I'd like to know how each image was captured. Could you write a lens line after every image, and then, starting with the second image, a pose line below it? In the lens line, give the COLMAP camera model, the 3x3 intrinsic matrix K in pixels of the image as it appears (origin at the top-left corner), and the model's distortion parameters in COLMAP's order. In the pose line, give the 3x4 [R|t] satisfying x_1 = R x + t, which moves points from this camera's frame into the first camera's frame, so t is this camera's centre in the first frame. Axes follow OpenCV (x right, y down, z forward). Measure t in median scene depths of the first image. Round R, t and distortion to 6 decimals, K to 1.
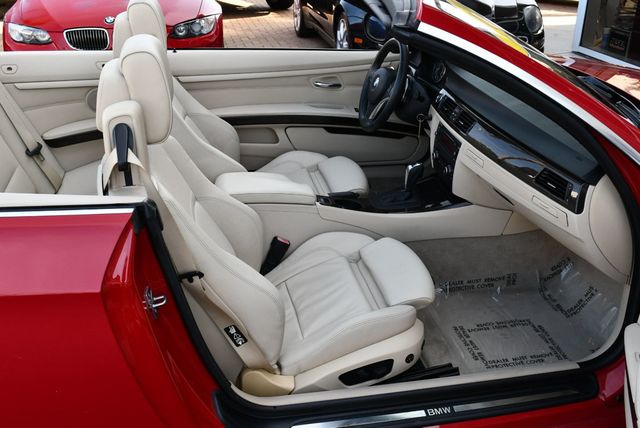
lens RADIAL K [[657.1, 0, 320.0], [0, 657.1, 214.0], [0, 0, 1]] dist [-0.075024, -0.005457]
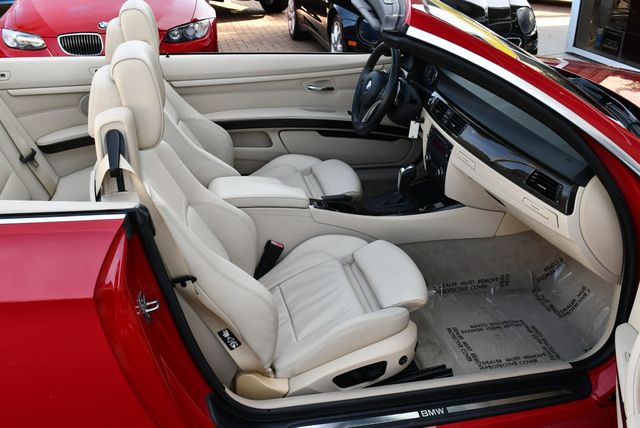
lens RADIAL K [[657.1, 0, 320.0], [0, 657.1, 214.0], [0, 0, 1]] dist [-0.075024, -0.005457]
pose [[0.999943, -0.009730, 0.004295, 0.006077], [0.009744, 0.999947, -0.003386, -0.001481], [-0.004262, 0.003427, 0.999985, -0.004536]]
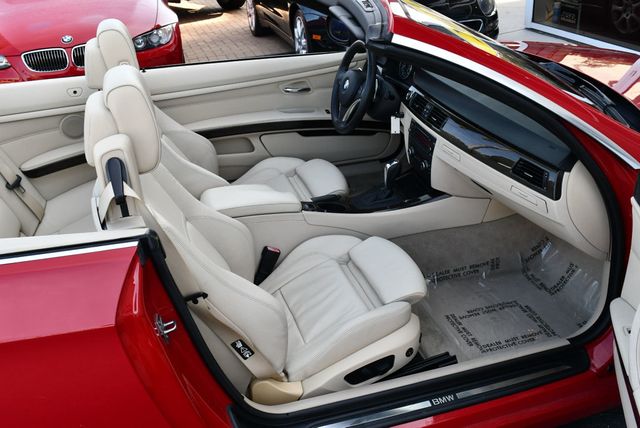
lens RADIAL K [[657.1, 0, 320.0], [0, 657.1, 214.0], [0, 0, 1]] dist [-0.075024, -0.005457]
pose [[0.994066, -0.098208, 0.046773, -0.026191], [0.097566, 0.995103, 0.015823, -0.023901], [-0.048098, -0.011165, 0.998780, -0.026430]]
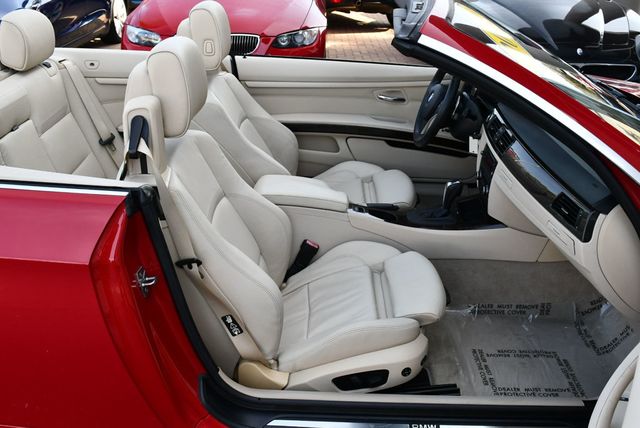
lens RADIAL K [[657.1, 0, 320.0], [0, 657.1, 214.0], [0, 0, 1]] dist [-0.075024, -0.005457]
pose [[0.979047, 0.092315, -0.181507, 0.138042], [-0.096765, 0.995182, -0.015798, 0.008513], [0.179174, 0.033030, 0.983263, -0.007741]]
